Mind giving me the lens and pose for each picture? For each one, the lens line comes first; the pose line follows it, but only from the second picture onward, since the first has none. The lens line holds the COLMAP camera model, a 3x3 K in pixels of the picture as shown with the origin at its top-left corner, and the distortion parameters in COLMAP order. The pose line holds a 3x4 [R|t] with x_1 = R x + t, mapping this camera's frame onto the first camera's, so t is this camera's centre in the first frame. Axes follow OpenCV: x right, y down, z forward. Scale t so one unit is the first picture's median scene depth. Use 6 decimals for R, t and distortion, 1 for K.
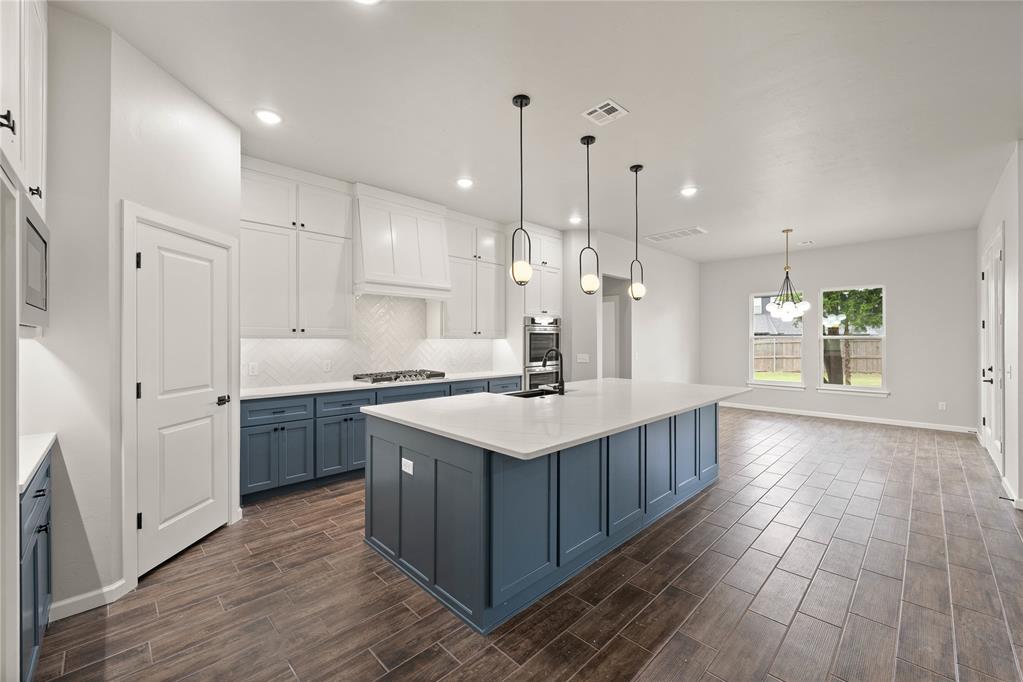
lens RADIAL K [[404.6, 0, 511.5], [0, 404.6, 341.0], [0, 0, 1]] dist [0.001200, 0.000163]
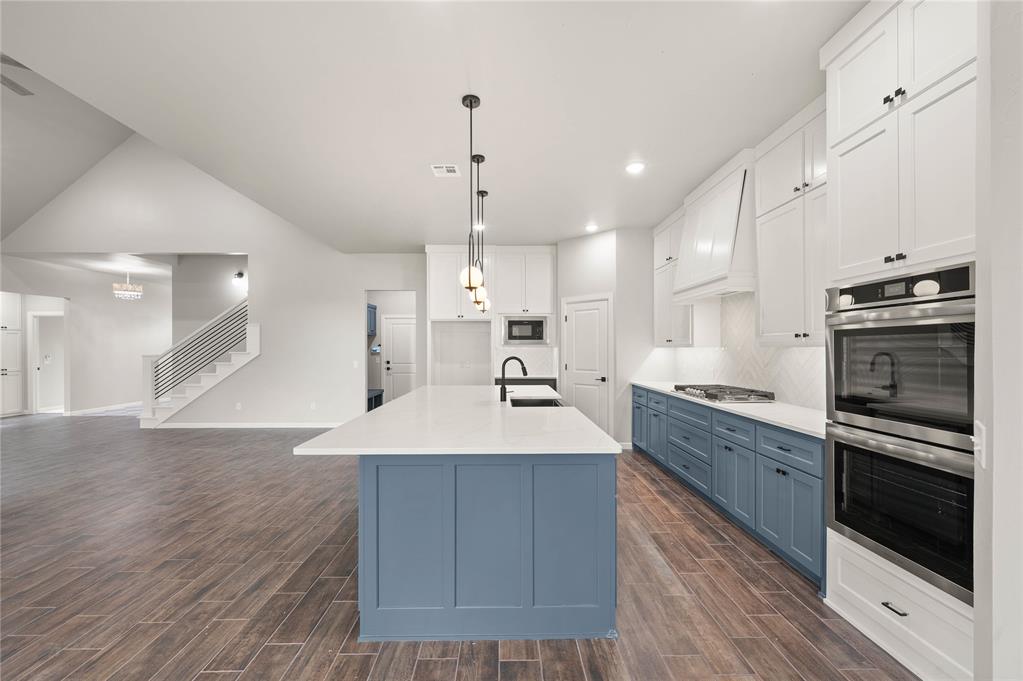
lens RADIAL K [[400.4, 0, 507.2], [0, 400.4, 347.5], [0, 0, 1]] dist [0.001732, 0.000375]
pose [[-0.686503, -0.002960, -0.727121, 0.697280], [-0.005179, 0.999986, 0.000819, -0.003327], [0.727108, 0.004328, -0.686509, 1.385344]]
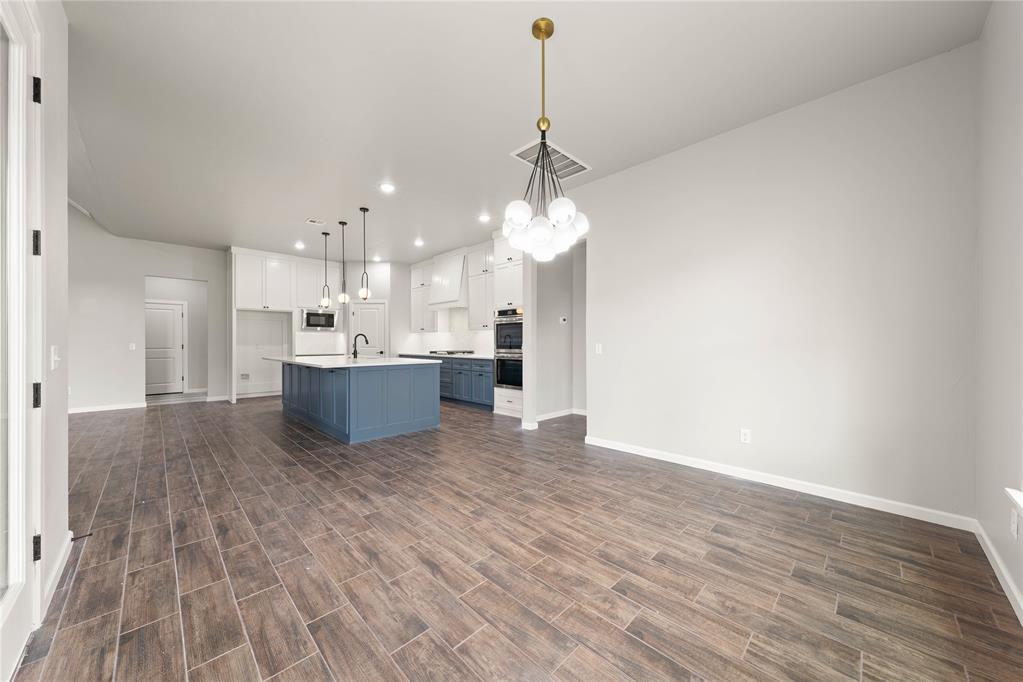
lens RADIAL K [[365.1, 0, 511.5], [0, 365.1, 341.0], [0, 0, 1]] dist [0.001419, 0.000099]
pose [[0.007471, -0.007234, -0.999946, 1.483884], [-0.004587, 0.999963, -0.007269, 0.050951], [0.999962, 0.004641, 0.007437, 1.388280]]
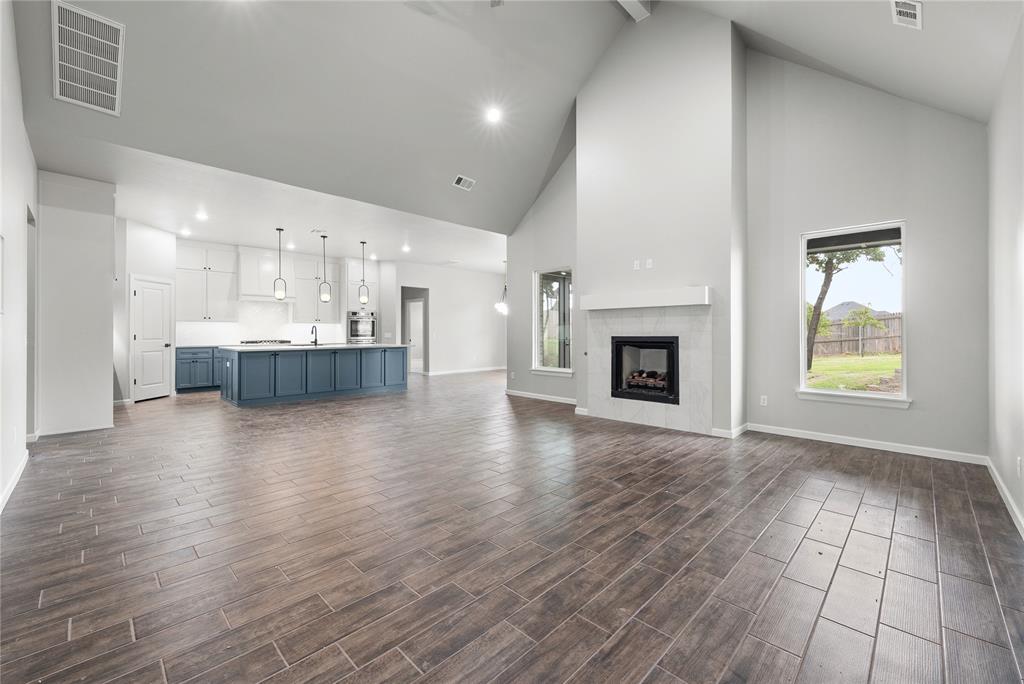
lens RADIAL K [[416.2, 0, 509.7], [0, 416.2, 333.6], [0, 0, 1]] dist [-0.002064, -0.000089]
pose [[0.999799, 0.000088, 0.020026, 0.951675], [-0.000014, 0.999993, -0.003673, 0.059559], [-0.020026, 0.003672, 0.999793, -1.133692]]
